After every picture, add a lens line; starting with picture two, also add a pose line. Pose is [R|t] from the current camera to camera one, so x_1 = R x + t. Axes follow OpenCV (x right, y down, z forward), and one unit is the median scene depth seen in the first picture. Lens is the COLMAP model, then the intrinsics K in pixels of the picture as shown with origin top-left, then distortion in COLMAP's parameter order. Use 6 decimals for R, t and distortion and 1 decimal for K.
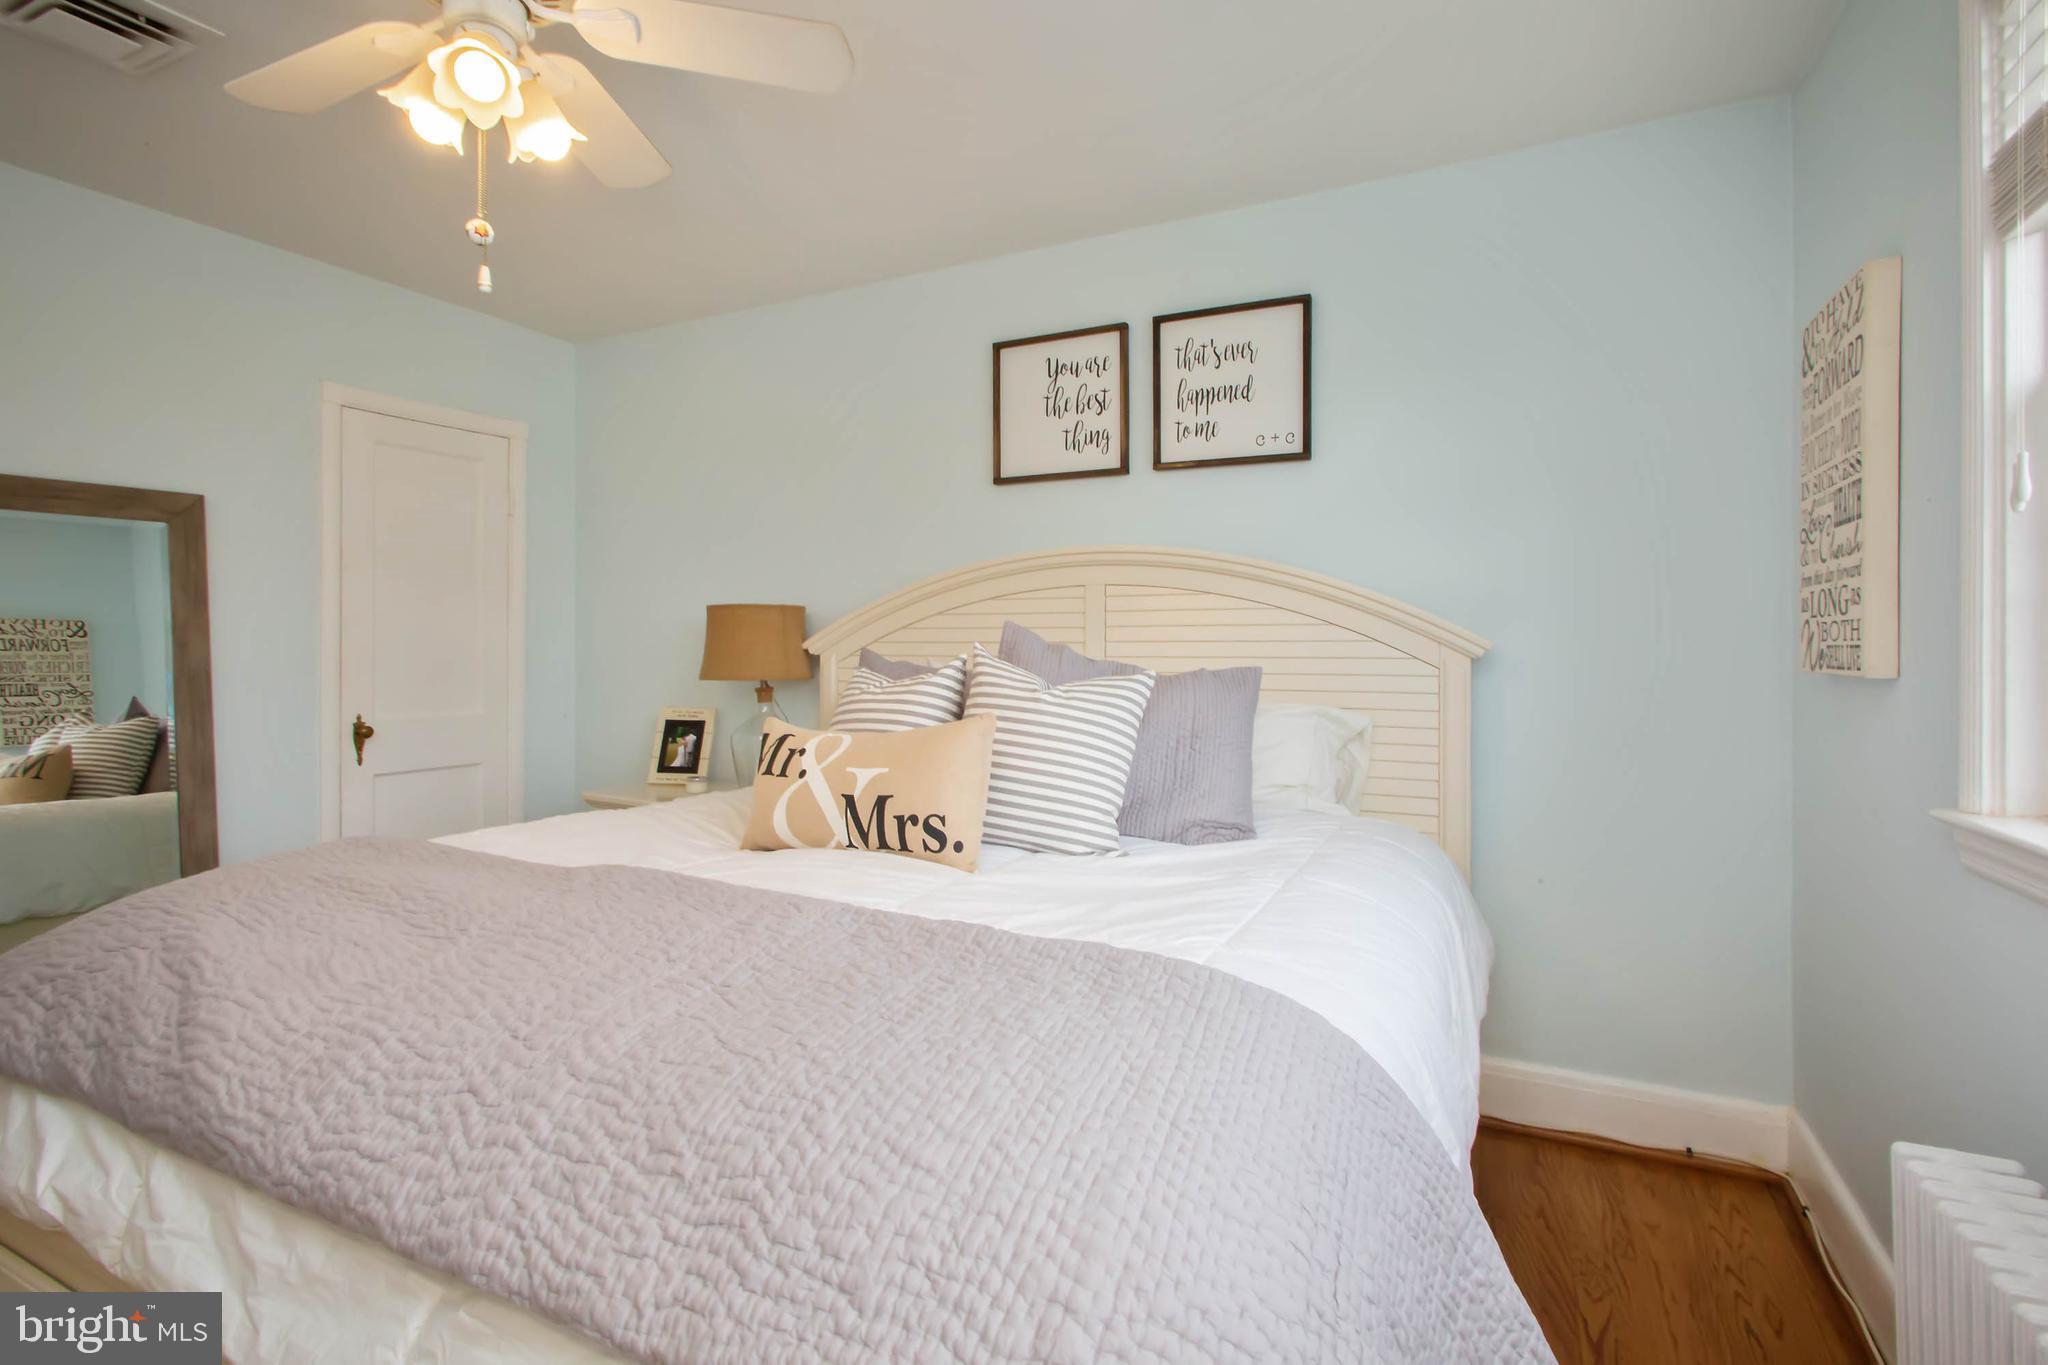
lens RADIAL K [[997.0, 0, 1030.9], [0, 997.0, 647.7], [0, 0, 1]] dist [0.001116, 0.000997]
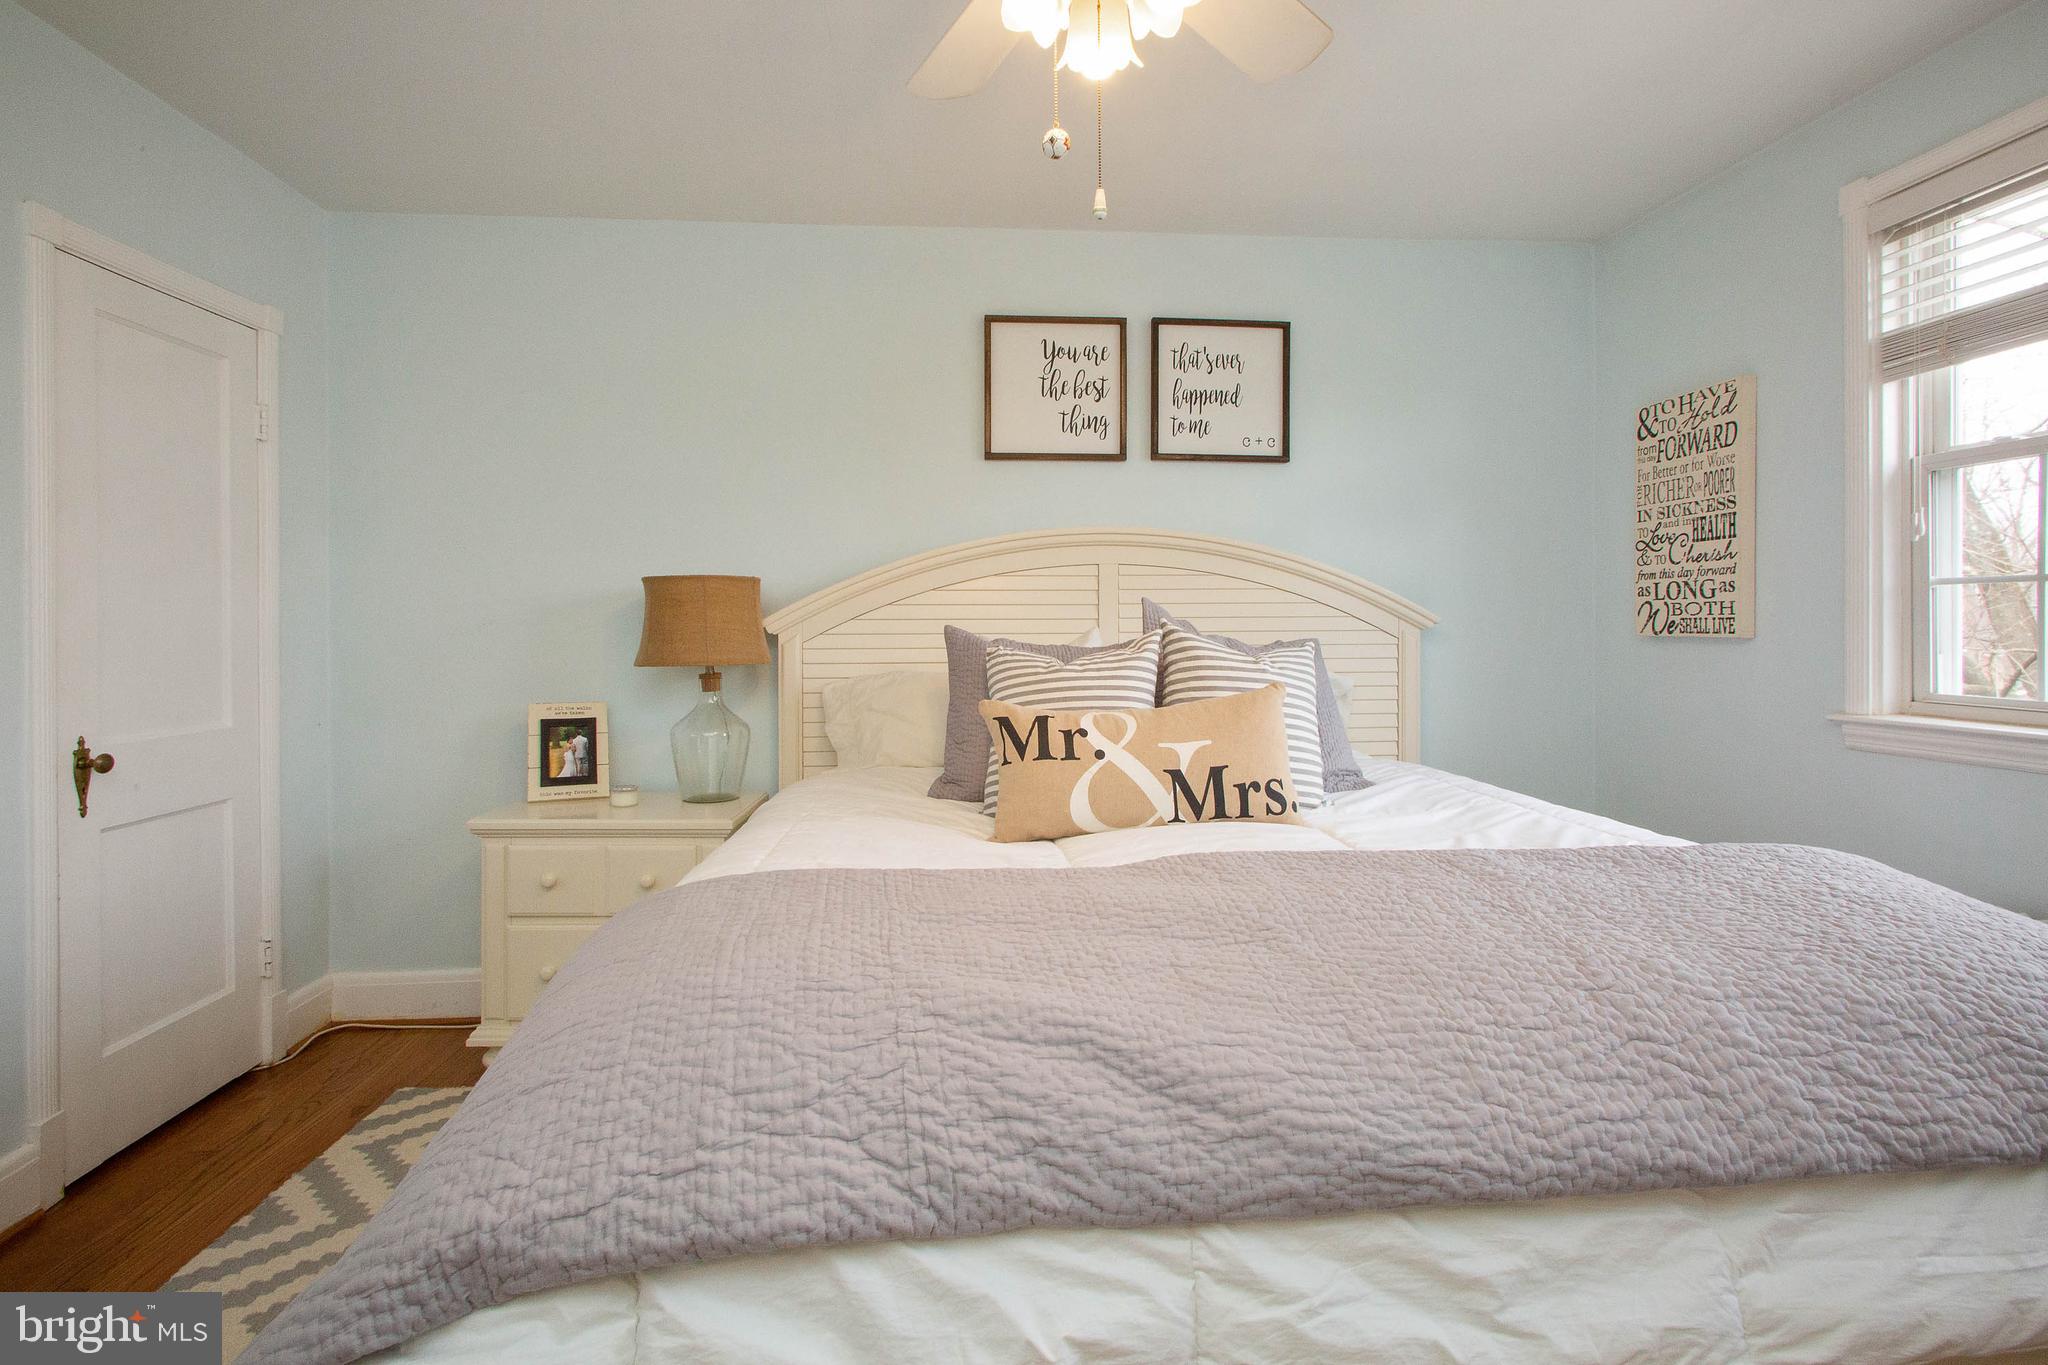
lens RADIAL K [[995.2, 0, 1036.0], [0, 995.2, 638.1], [0, 0, 1]] dist [-0.000587, 0.002030]
pose [[0.843054, -0.014033, 0.537646, -0.579550], [0.007904, 0.999875, 0.013705, -0.000001], [-0.537771, -0.007305, 0.843059, 0.159203]]
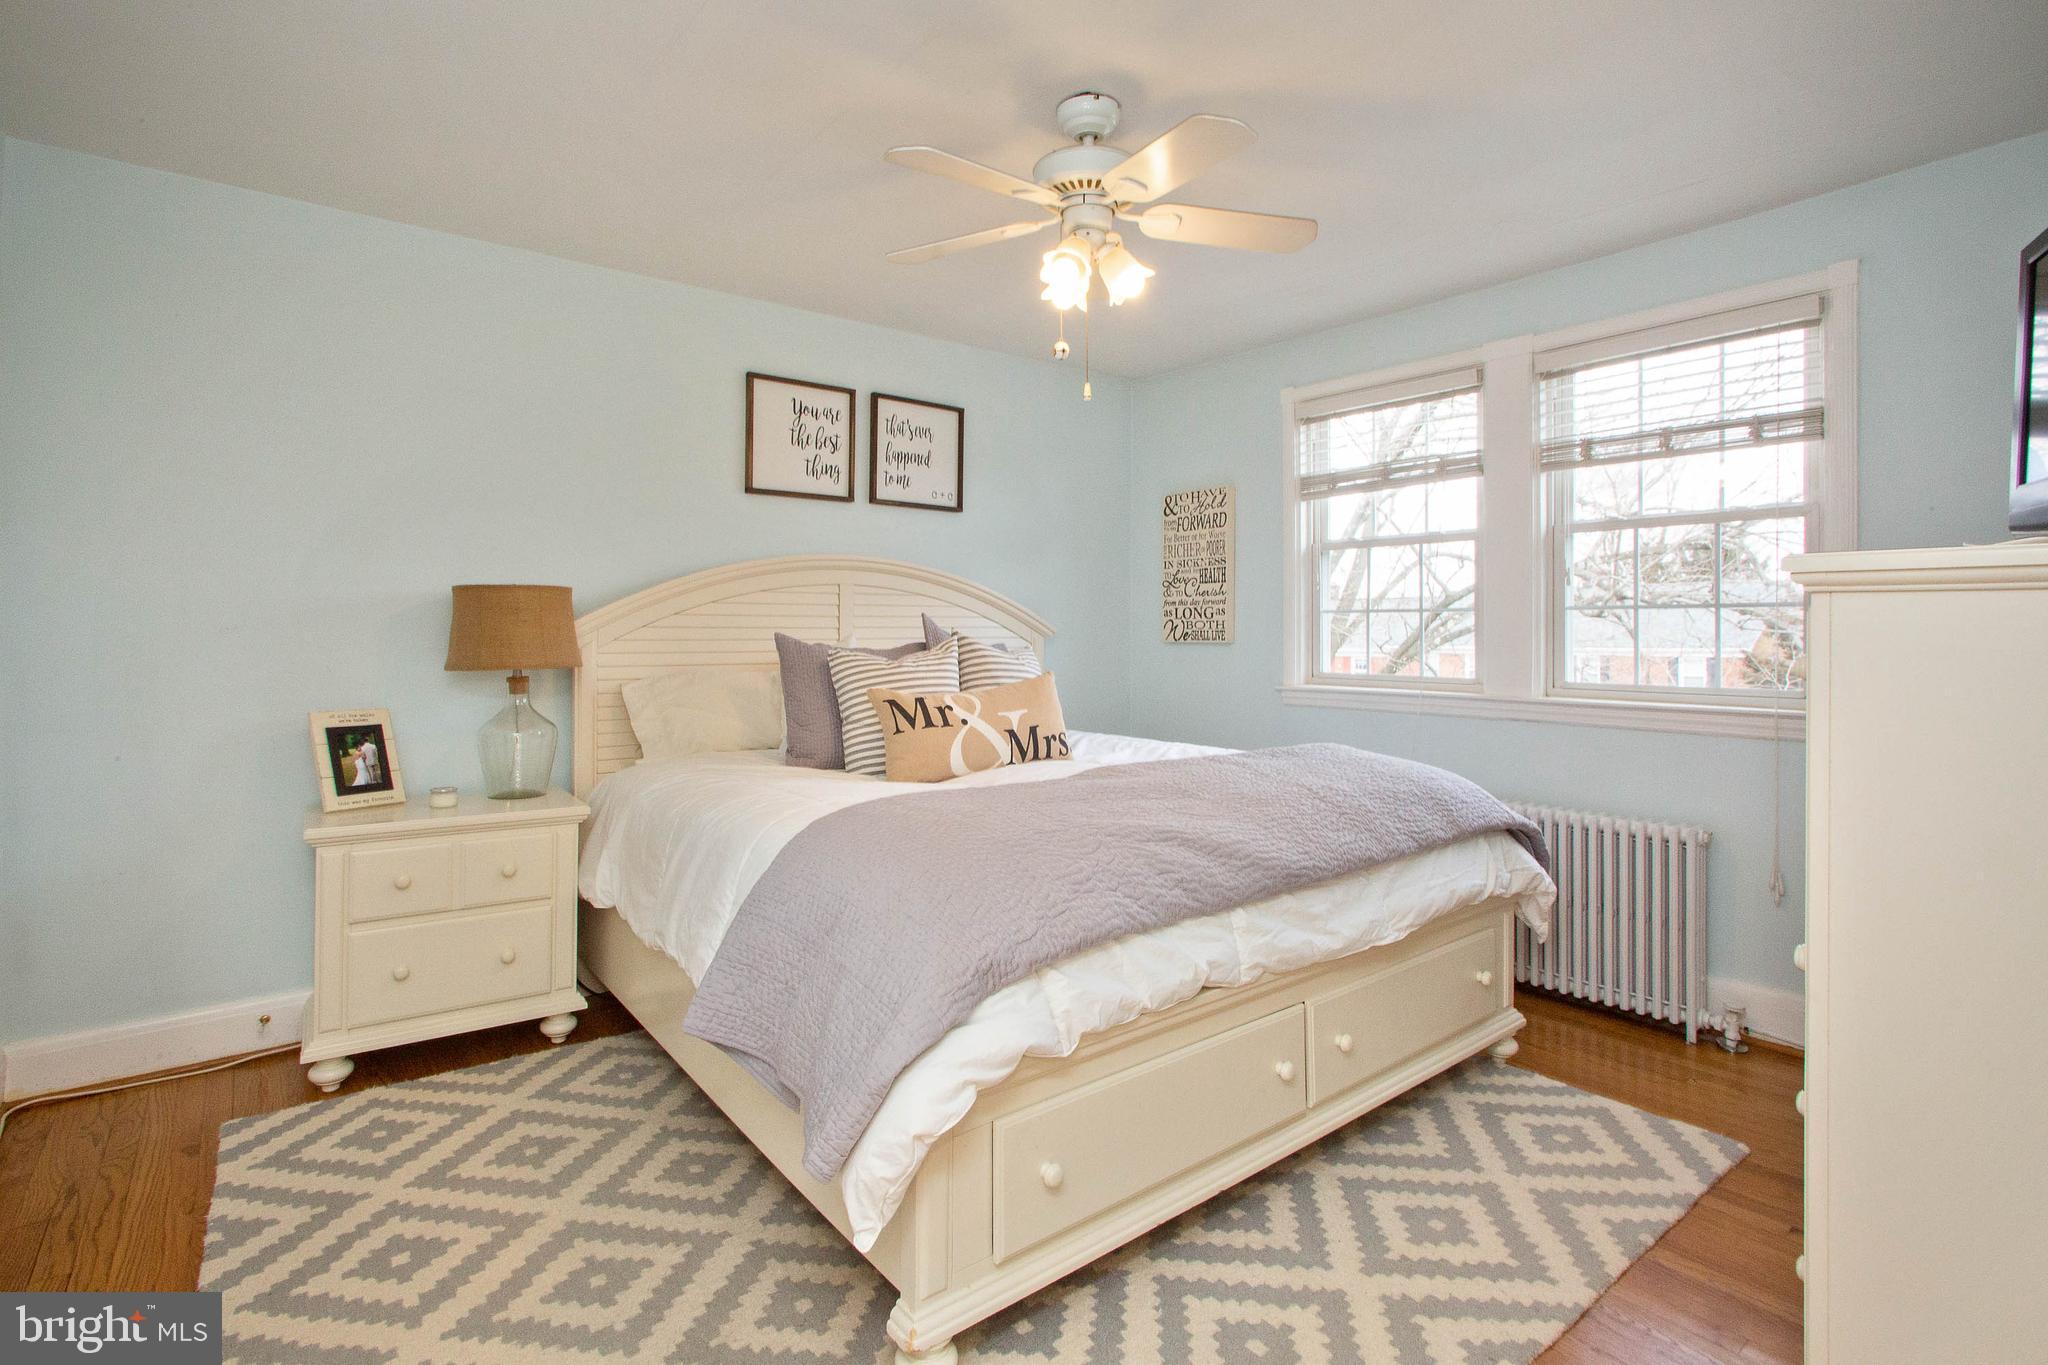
lens RADIAL K [[995.2, 0, 1036.0], [0, 995.2, 638.1], [0, 0, 1]] dist [-0.000587, 0.002030]
pose [[0.394752, -0.008272, 0.918750, -1.075776], [0.001442, 0.999964, 0.008383, -0.002645], [-0.918786, -0.001984, 0.394750, 0.254358]]
